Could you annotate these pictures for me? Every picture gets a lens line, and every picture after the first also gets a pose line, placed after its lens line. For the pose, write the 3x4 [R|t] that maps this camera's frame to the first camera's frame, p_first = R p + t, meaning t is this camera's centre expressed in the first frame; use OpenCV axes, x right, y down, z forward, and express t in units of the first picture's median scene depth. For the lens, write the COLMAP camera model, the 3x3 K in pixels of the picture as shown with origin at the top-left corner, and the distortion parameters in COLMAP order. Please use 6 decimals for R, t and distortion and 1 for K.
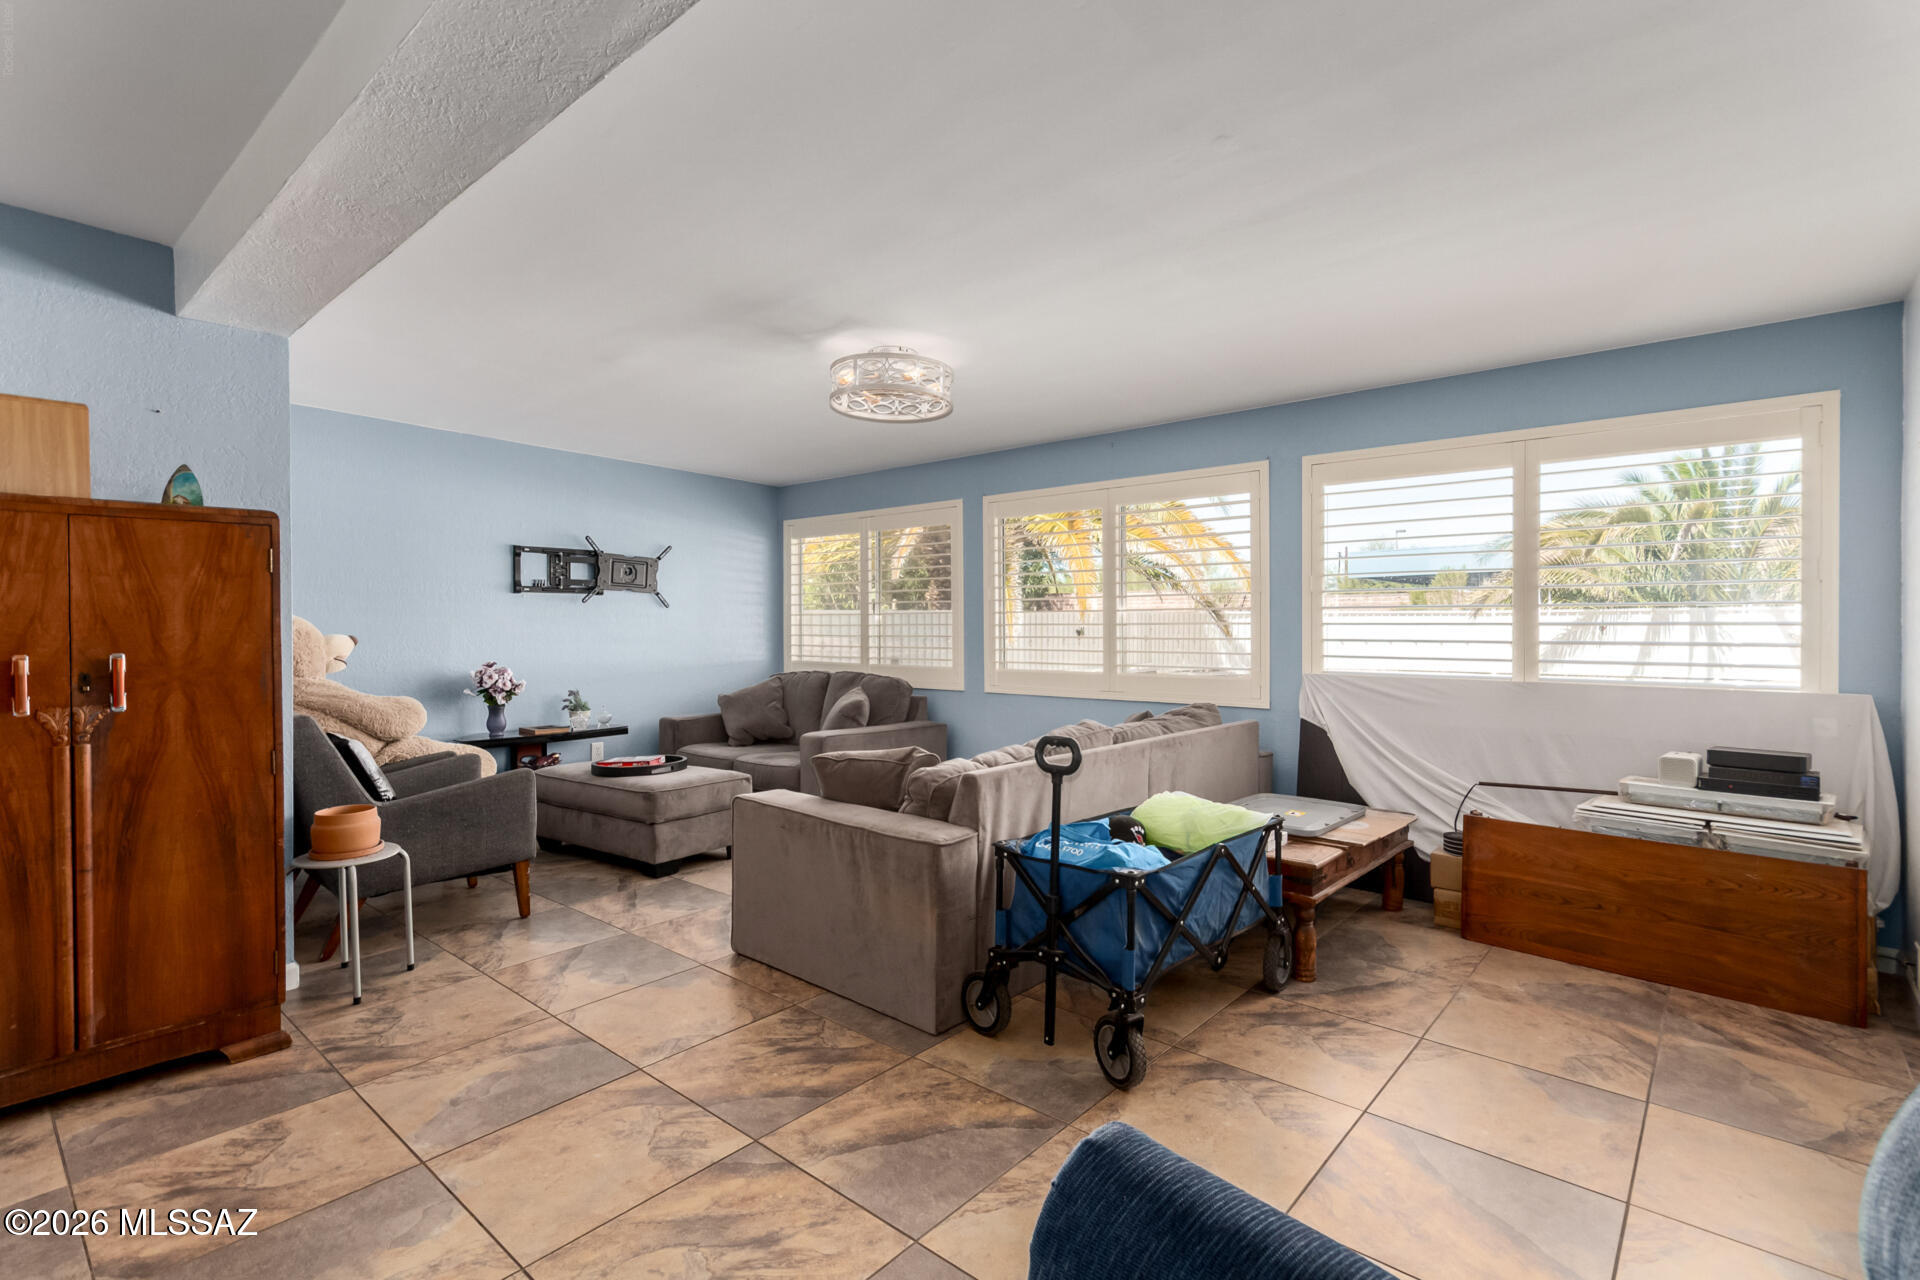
lens RADIAL K [[890.5, 0, 987.9], [0, 890.5, 628.1], [0, 0, 1]] dist [0.002275, 0.002154]
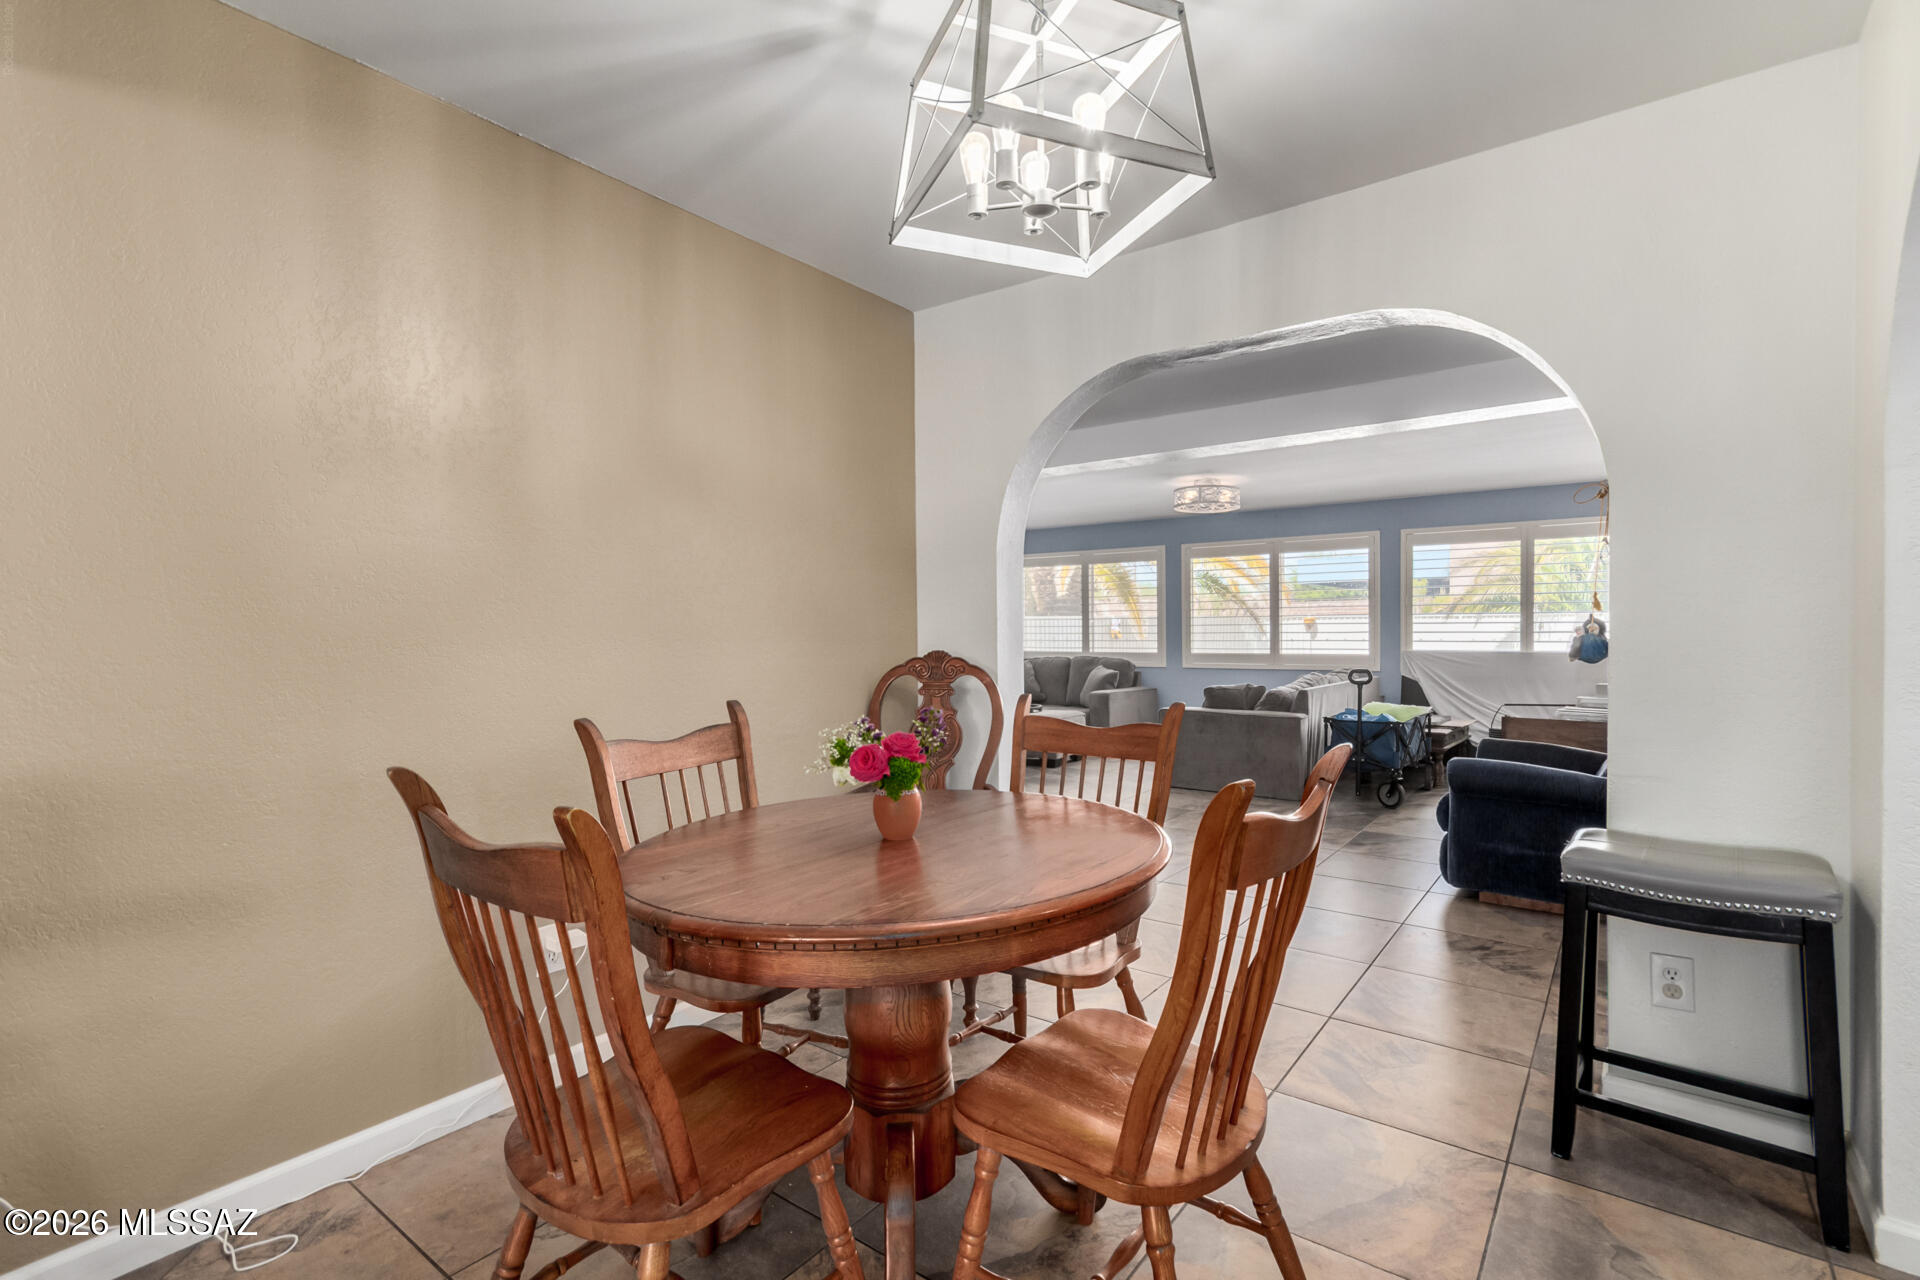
lens RADIAL K [[890.5, 0, 969.3], [0, 890.5, 649.5], [0, 0, 1]] dist [0.002275, 0.002154]
pose [[0.998504, -0.006477, 0.054296, -0.854060], [0.005403, 0.999787, 0.019913, 0.010149], [-0.054413, -0.019589, 0.998326, -1.041328]]
